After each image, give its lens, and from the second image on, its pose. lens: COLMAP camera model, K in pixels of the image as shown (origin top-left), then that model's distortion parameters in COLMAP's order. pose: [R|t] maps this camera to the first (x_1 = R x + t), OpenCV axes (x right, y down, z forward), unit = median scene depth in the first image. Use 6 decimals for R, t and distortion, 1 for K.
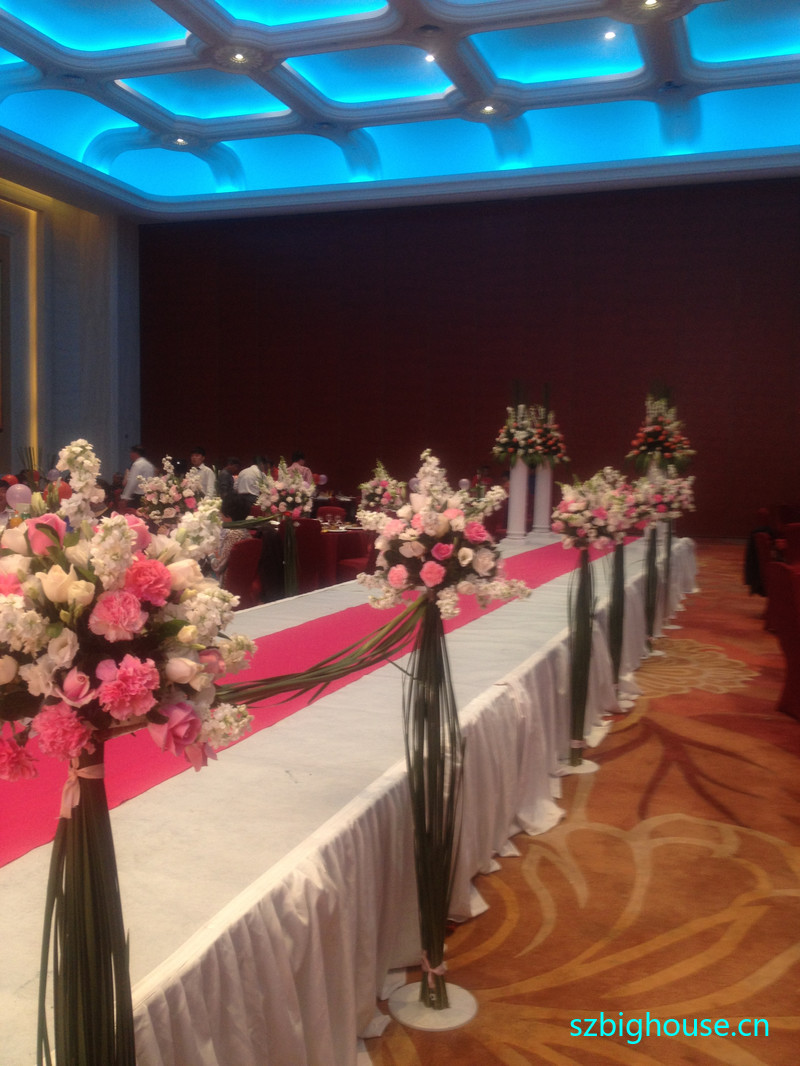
lens RADIAL K [[1002.7, 0, 406.9], [0, 1002.7, 536.6], [0, 0, 1]] dist [0.019738, 0.000000]
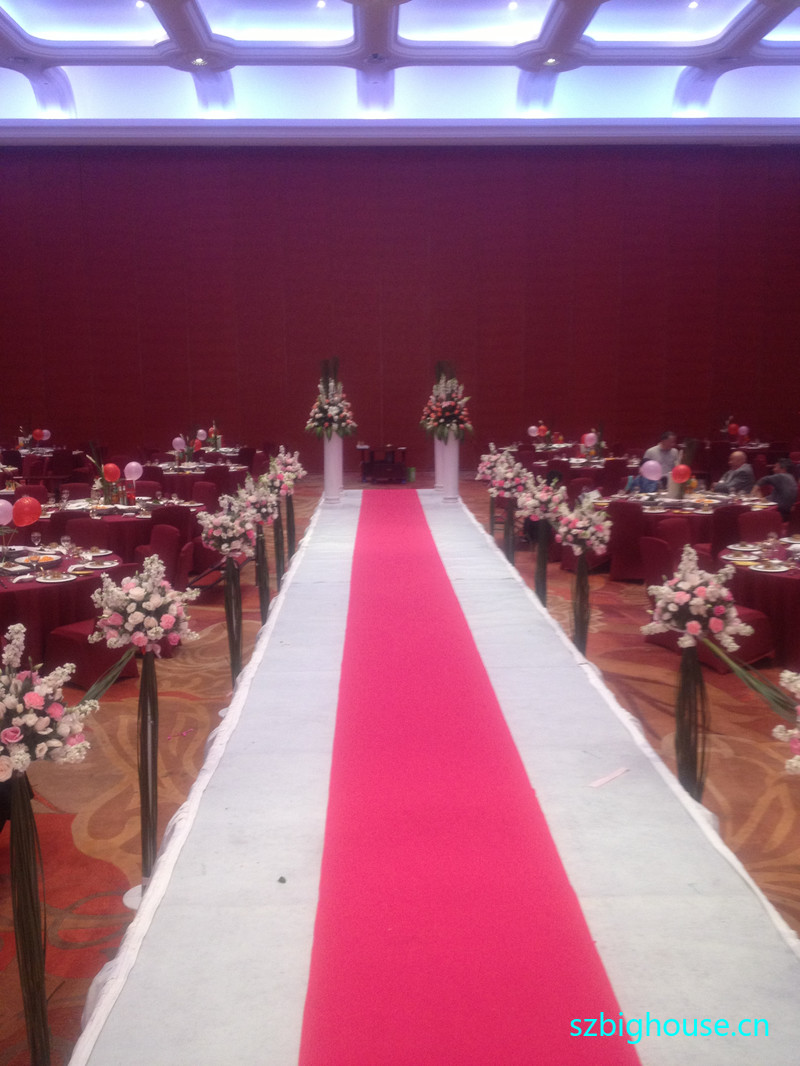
lens RADIAL K [[1002.7, 0, 394.5], [0, 1002.7, 540.1], [0, 0, 1]] dist [0.019738, 0.000000]
pose [[0.930165, -0.084781, 0.357219, -0.245954], [0.051841, 0.993553, 0.100817, -0.069941], [-0.363464, -0.075258, 0.928564, -0.080059]]
